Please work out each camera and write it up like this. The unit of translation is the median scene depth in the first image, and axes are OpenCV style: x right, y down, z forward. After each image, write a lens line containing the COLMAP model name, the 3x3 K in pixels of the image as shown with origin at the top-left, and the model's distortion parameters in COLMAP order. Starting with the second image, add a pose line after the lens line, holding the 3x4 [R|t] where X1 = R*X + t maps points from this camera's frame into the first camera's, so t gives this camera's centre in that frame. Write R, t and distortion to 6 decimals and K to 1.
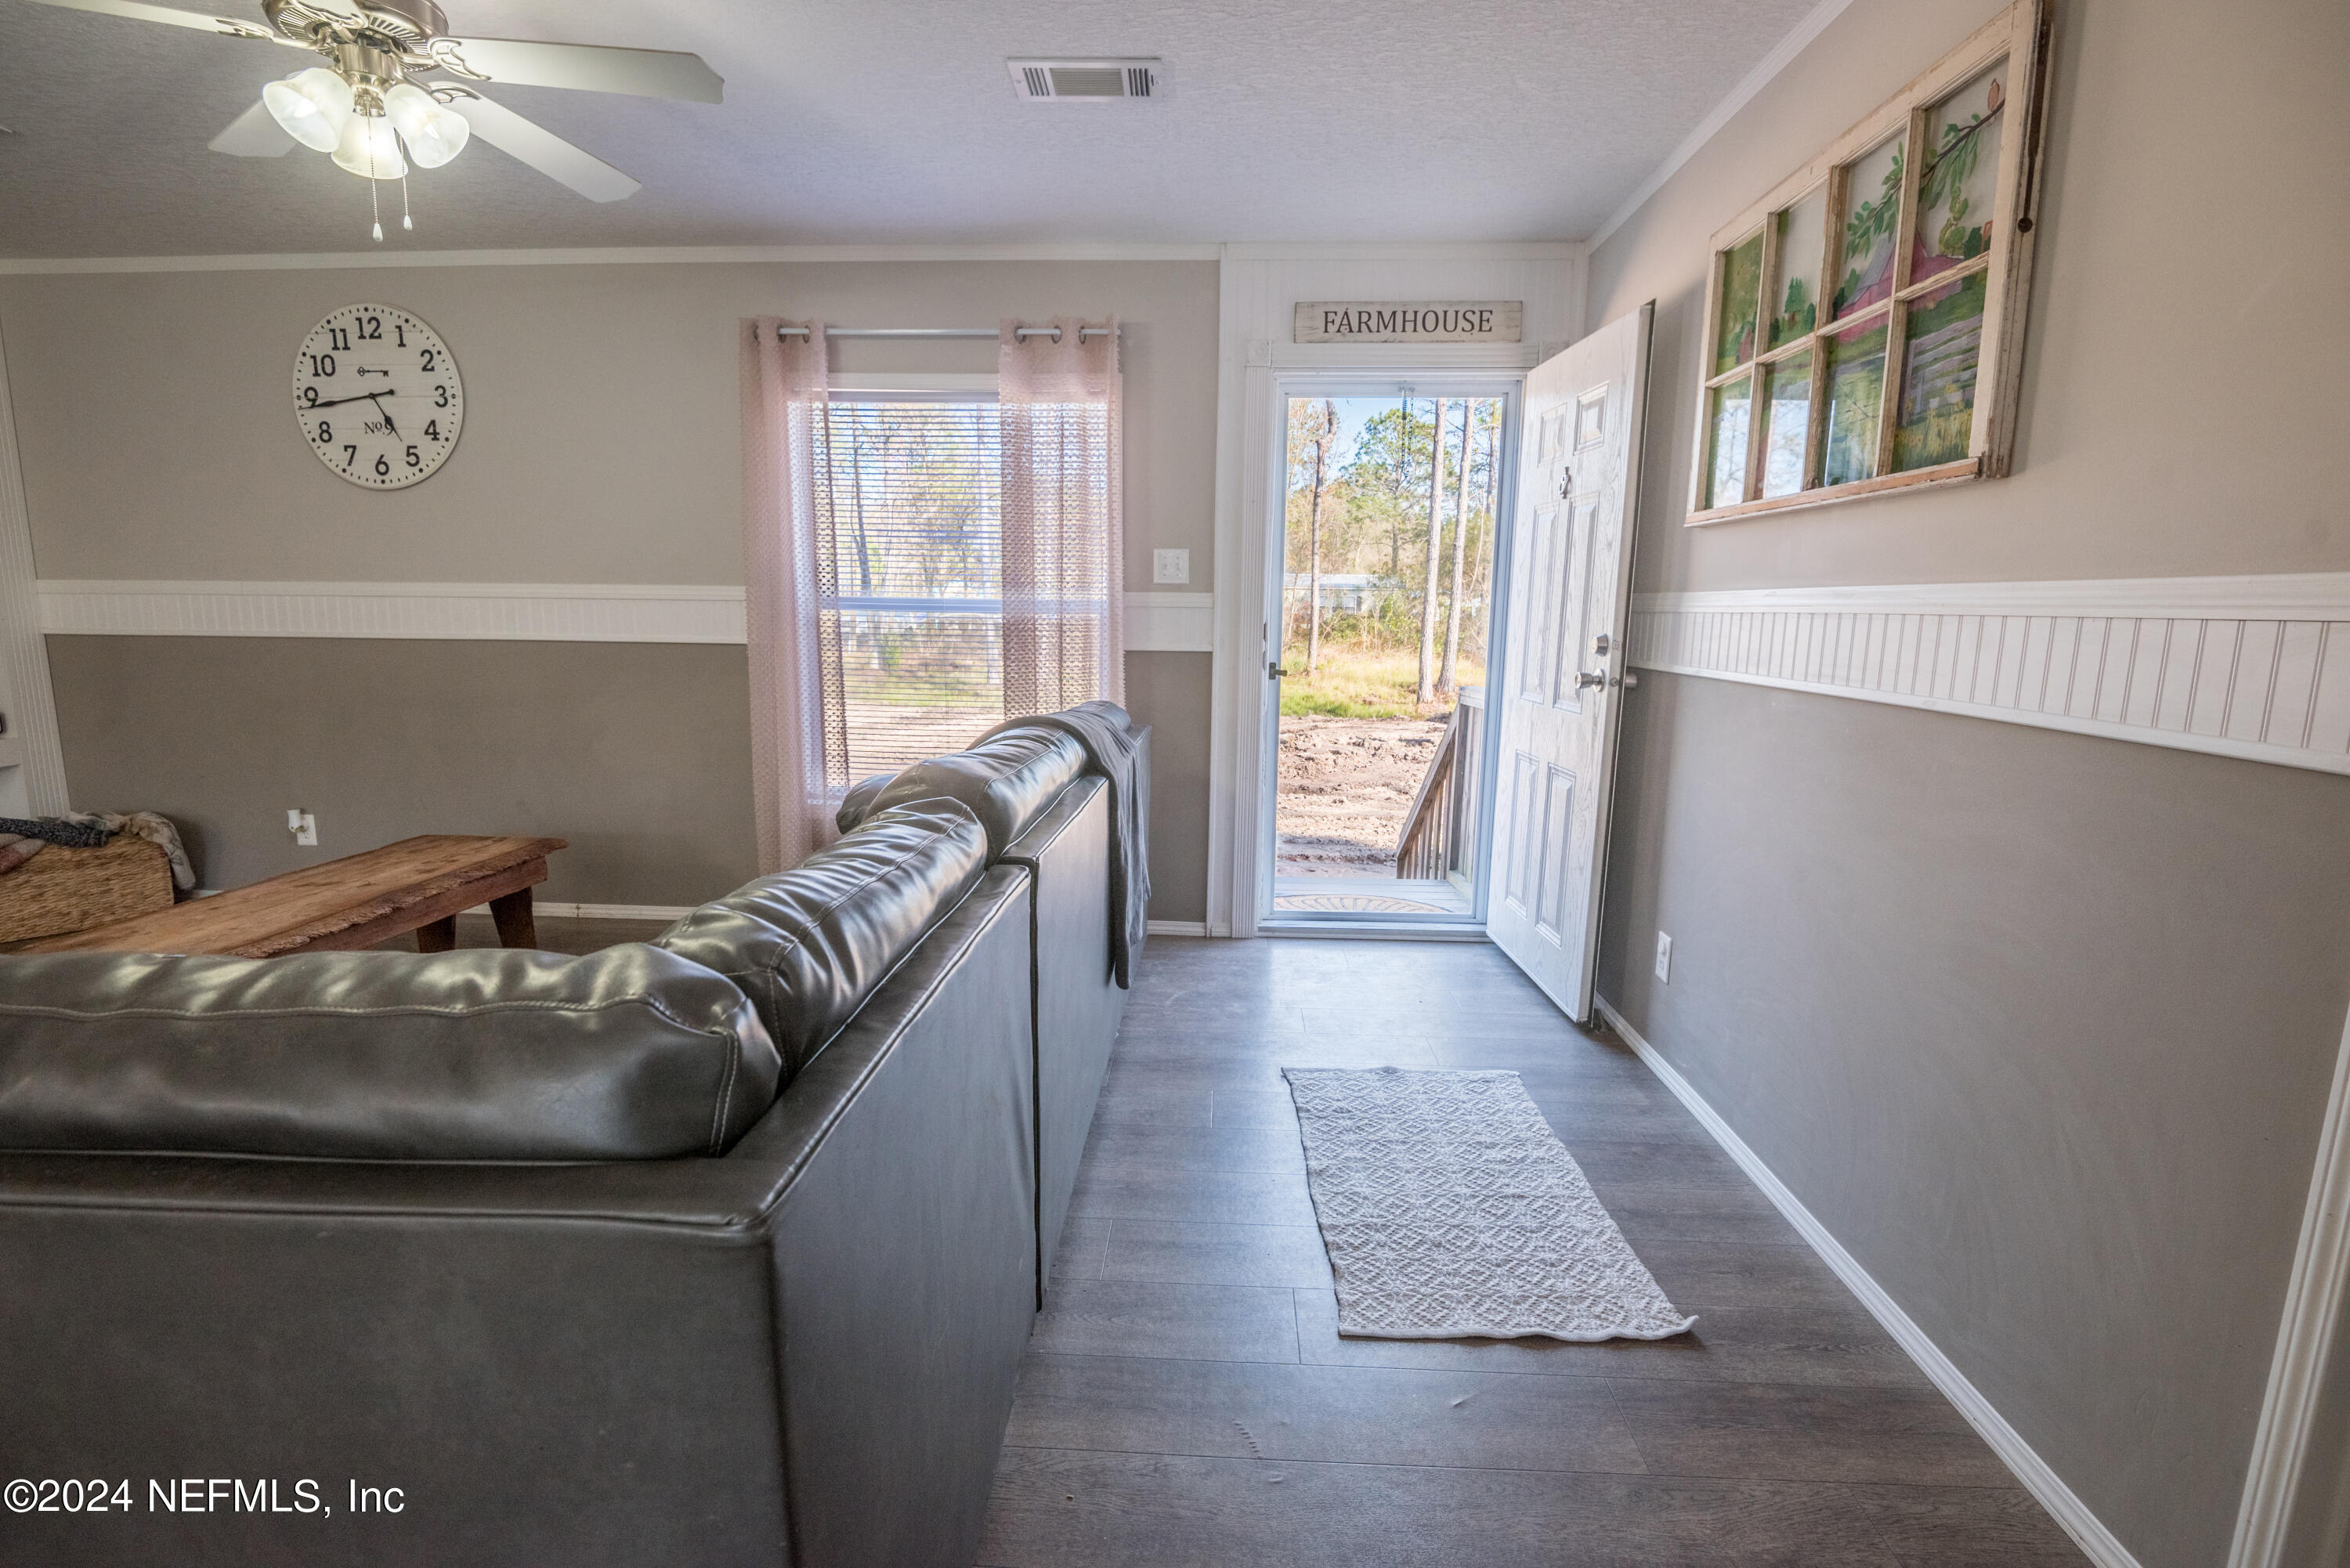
lens RADIAL K [[1092.0, 0, 1175.4], [0, 1092.0, 786.3], [0, 0, 1]] dist [-0.000357, -0.016808]
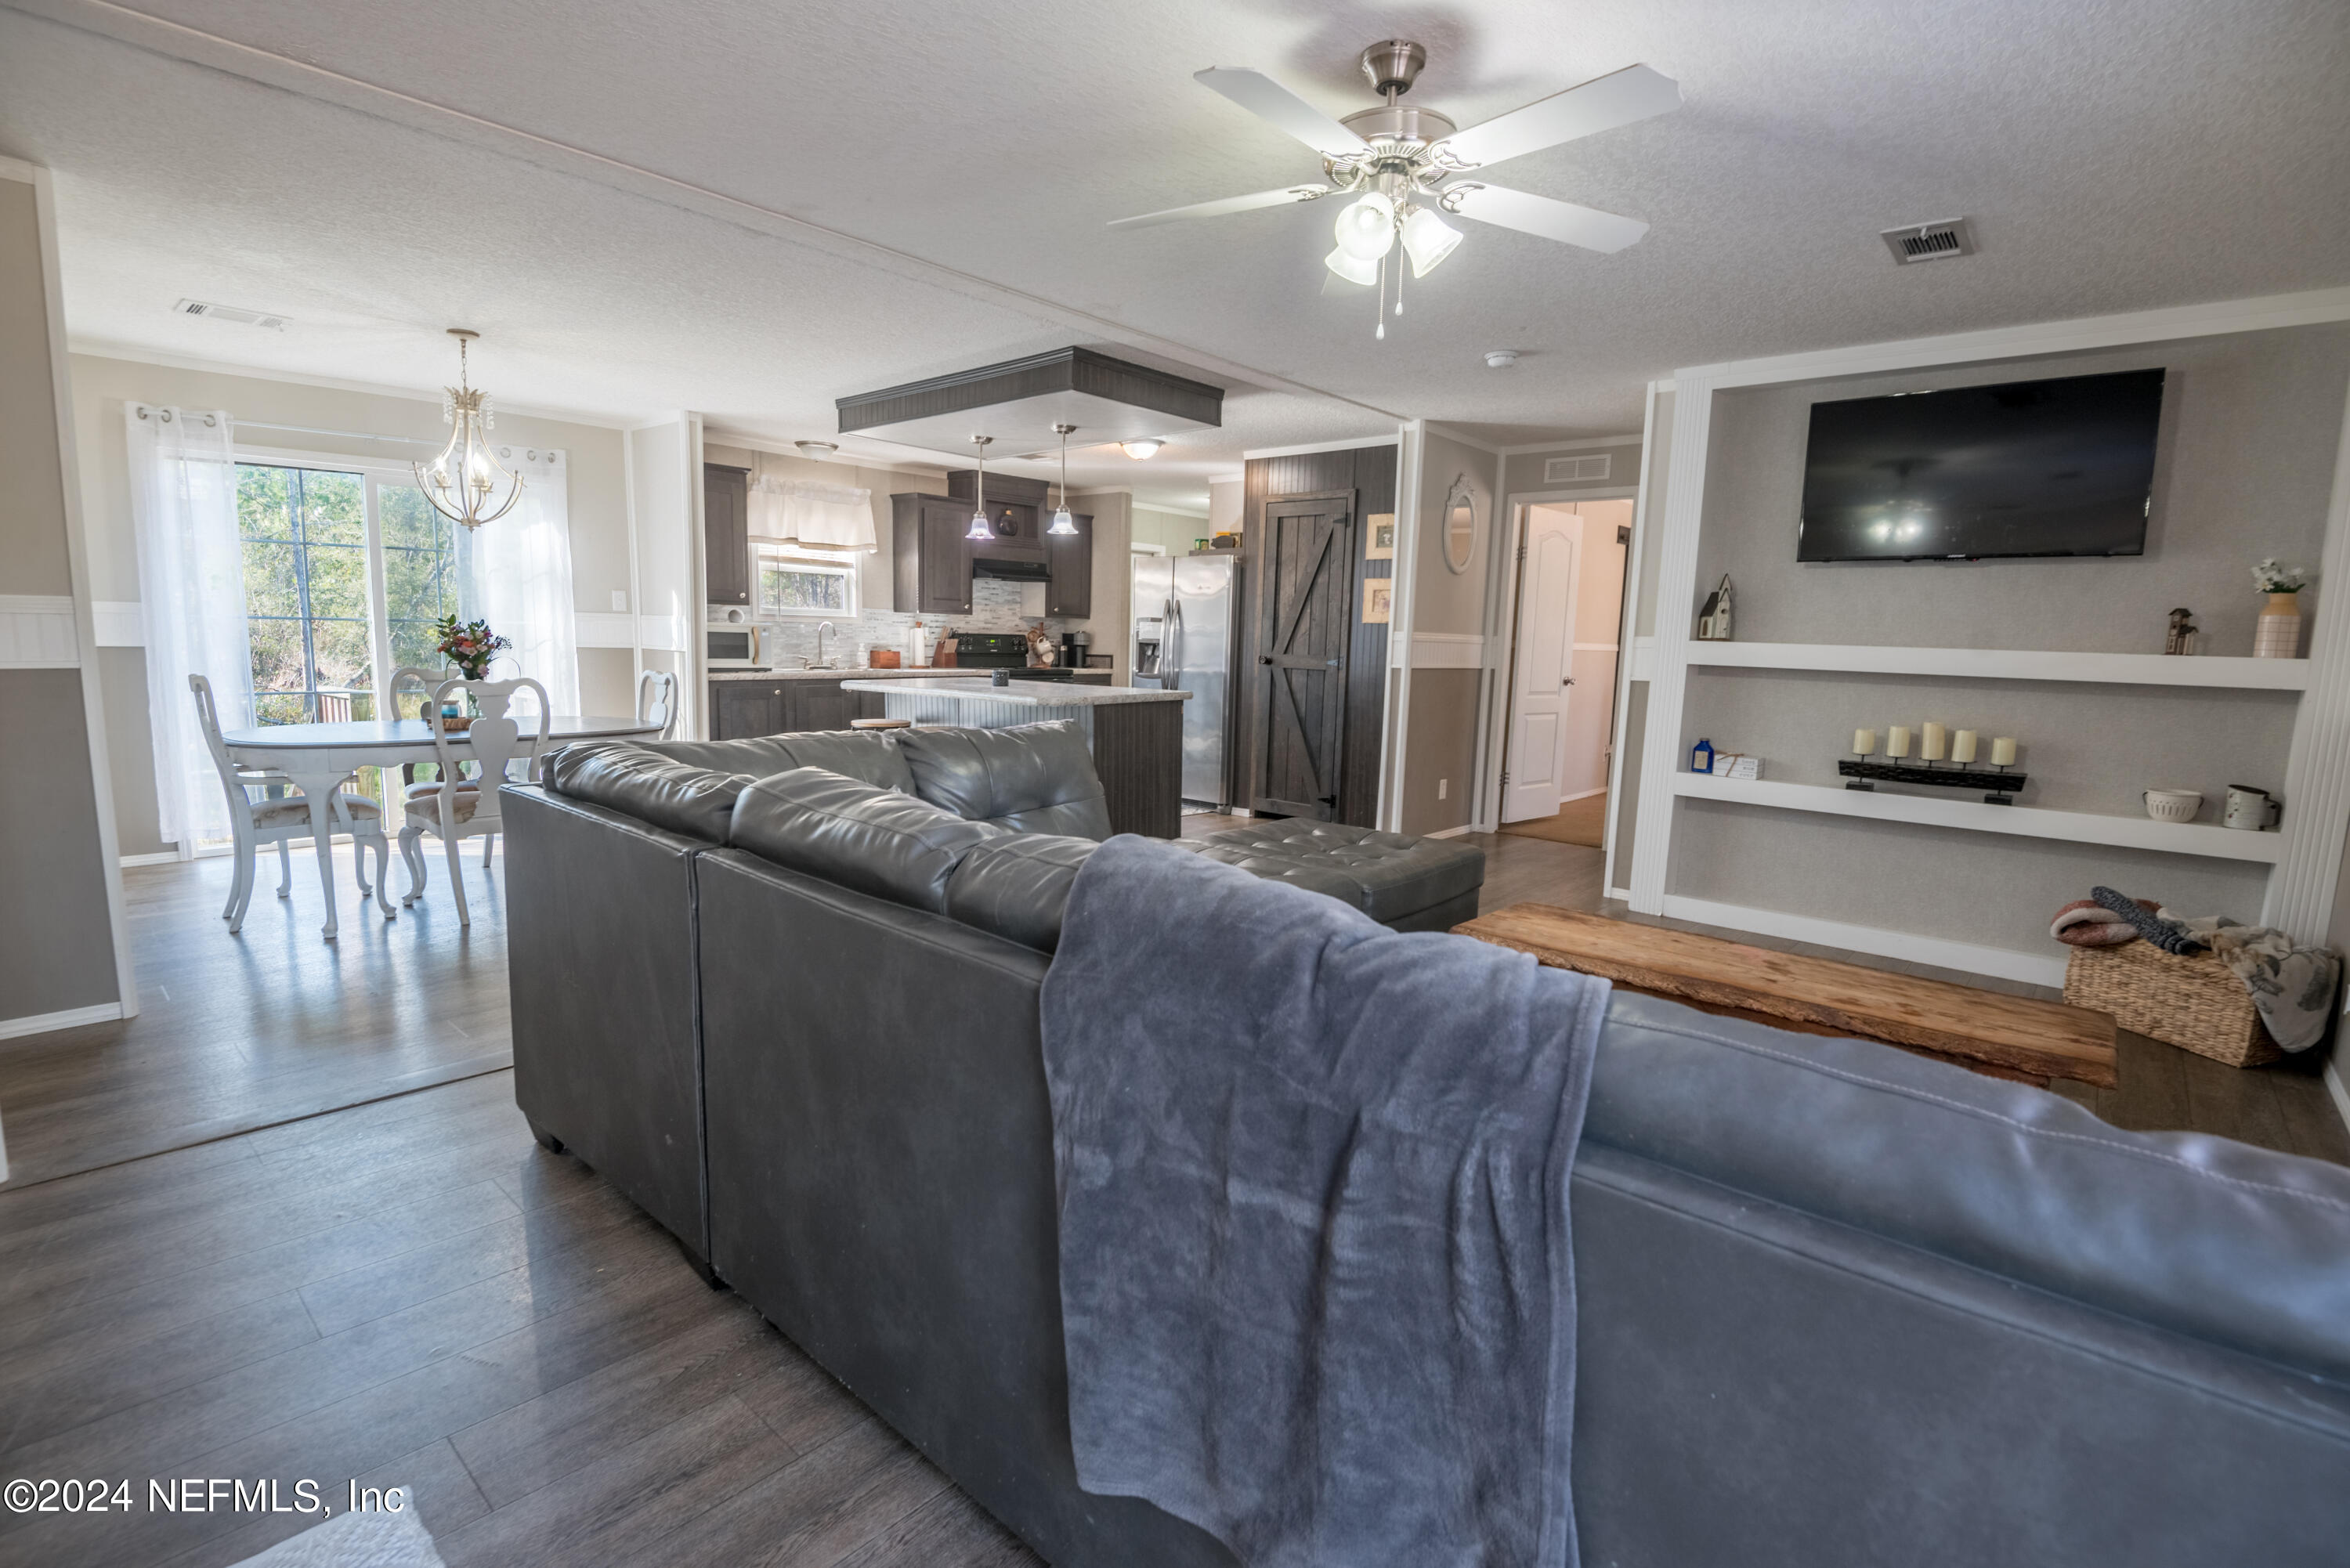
lens RADIAL K [[1081.8, 0, 1175.9], [0, 1081.8, 788.0], [0, 0, 1]] dist [0.003006, -0.021506]
pose [[-0.628549, 0.077571, -0.773892, 0.178180], [-0.162433, 0.959981, 0.228150, -0.142440], [0.760619, 0.269109, -0.590795, 0.867256]]
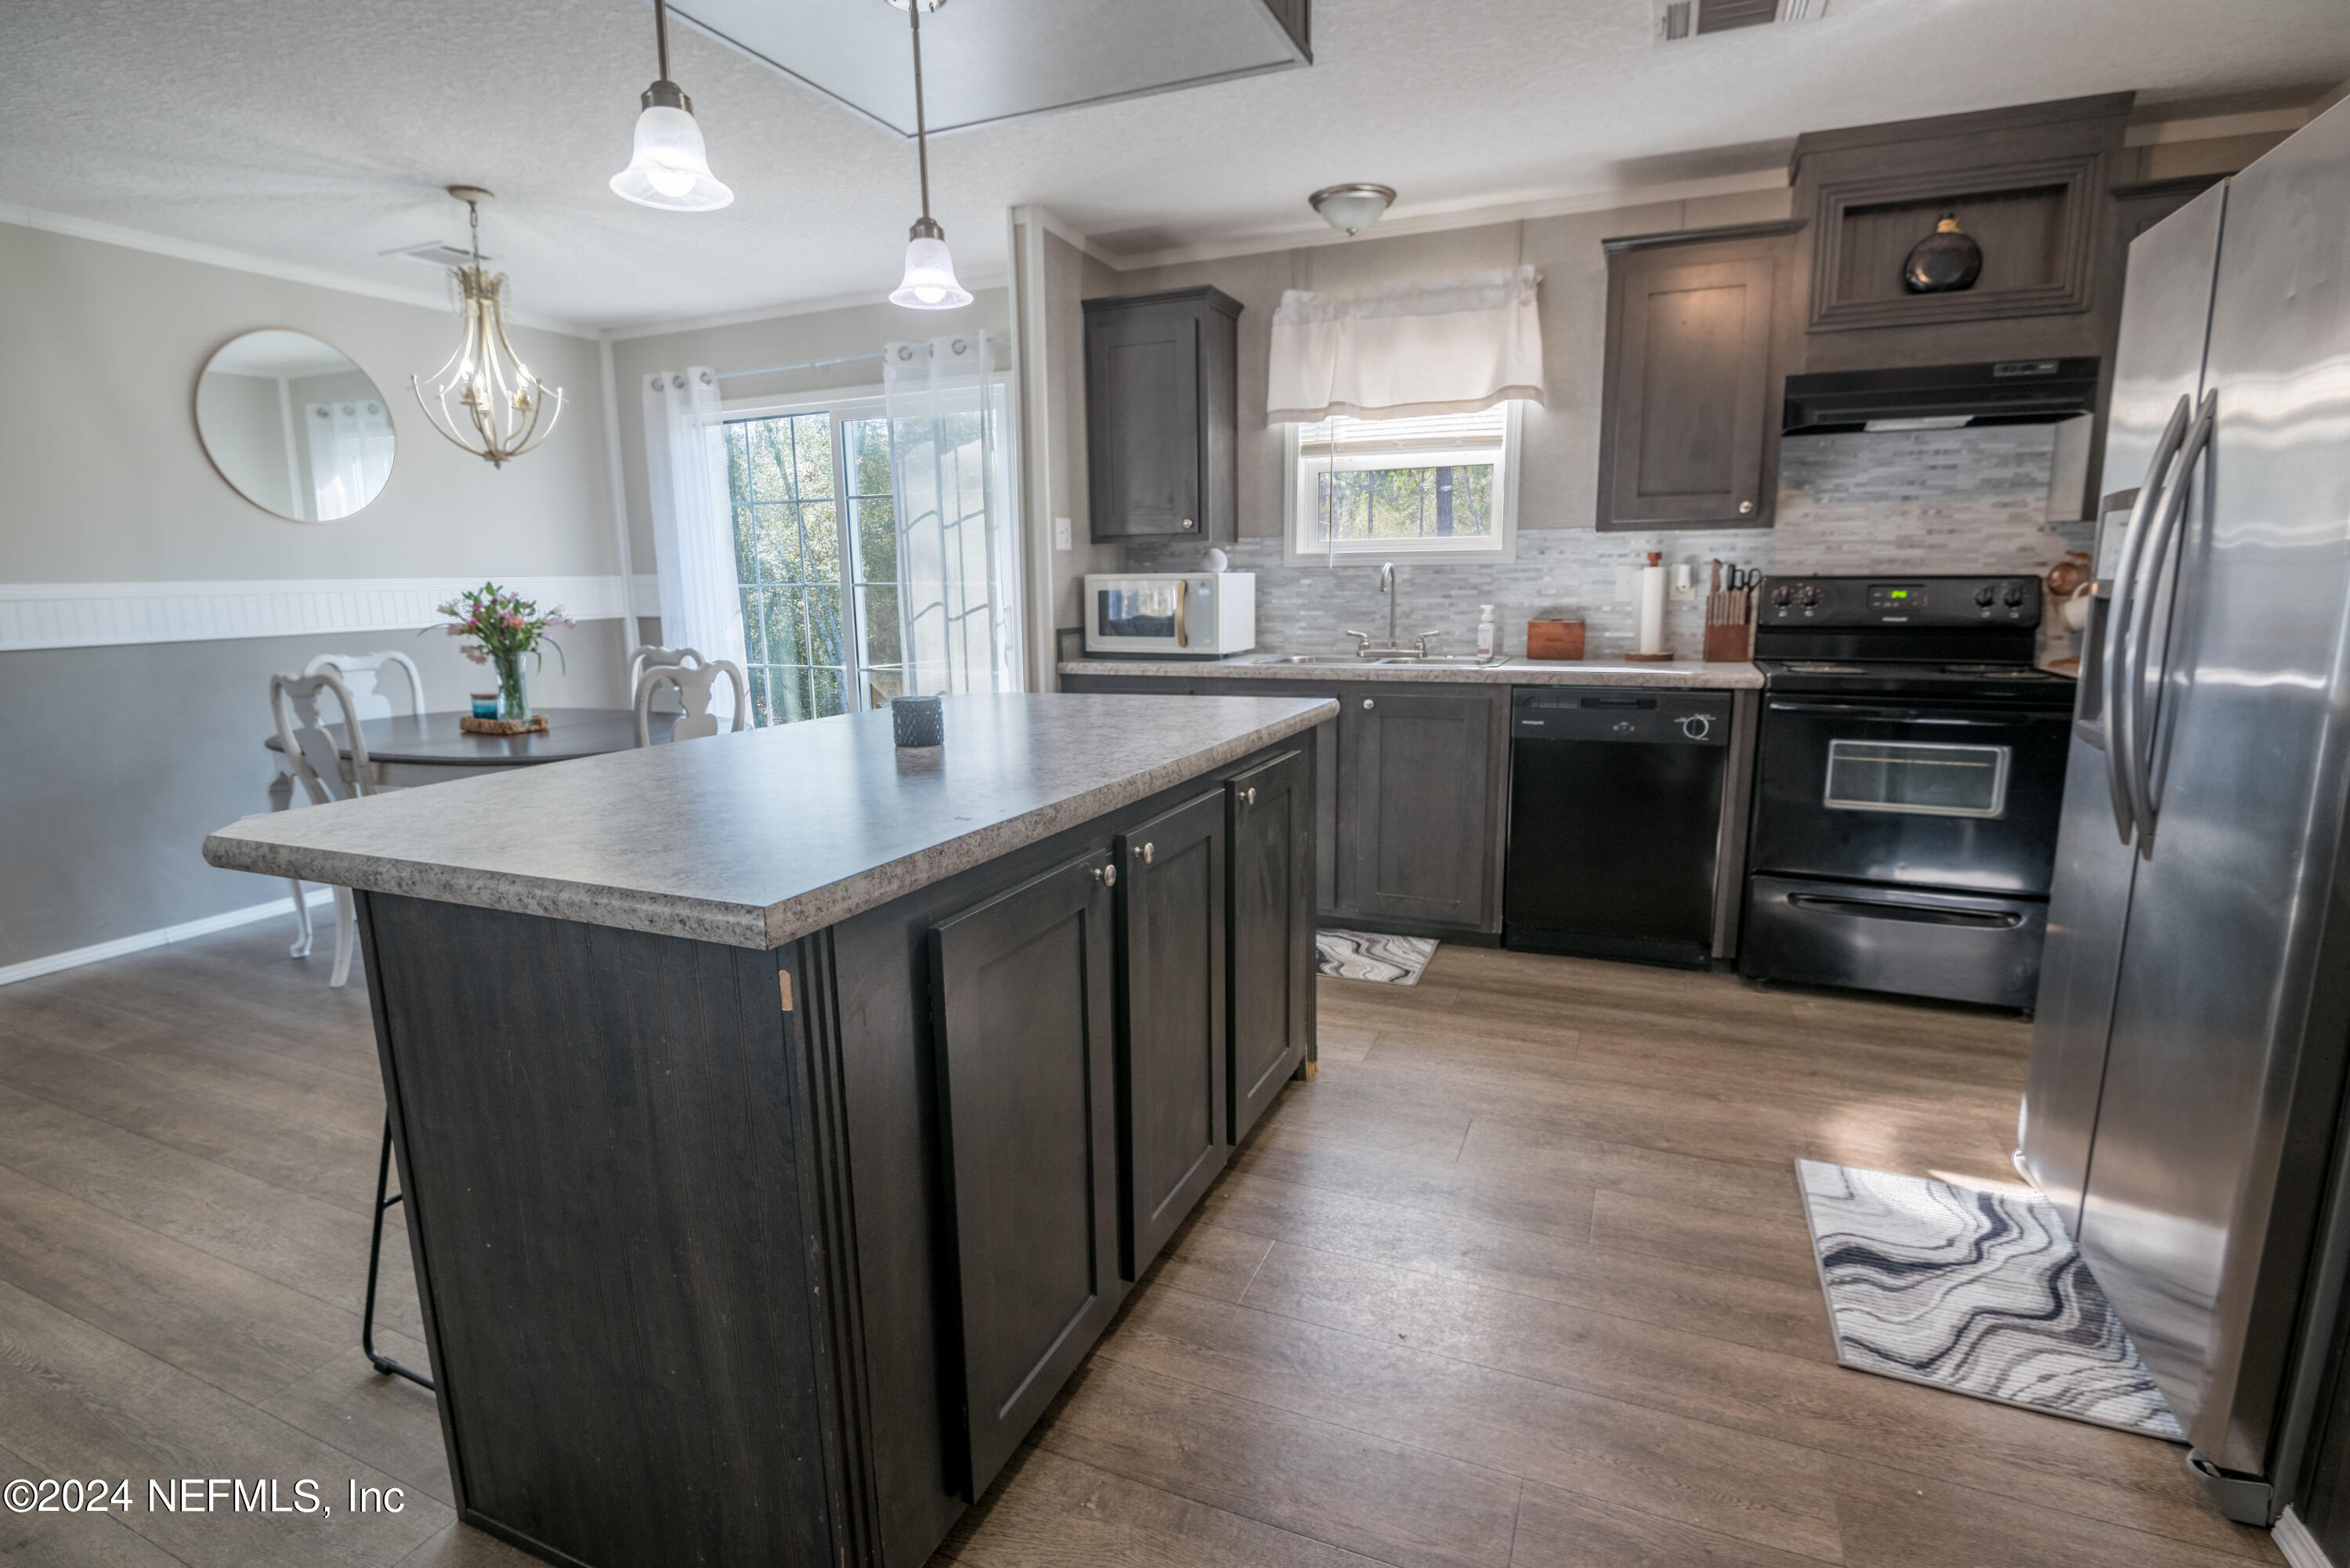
lens RADIAL K [[1120.0, 0, 1170.5], [0, 1120.0, 785.2], [0, 0, 1]] dist [-0.002434, -0.019893]
pose [[-0.932257, -0.068979, 0.355161, -1.197635], [0.059267, 0.939280, 0.337995, -0.043833], [-0.356911, 0.336148, -0.871562, 0.146014]]
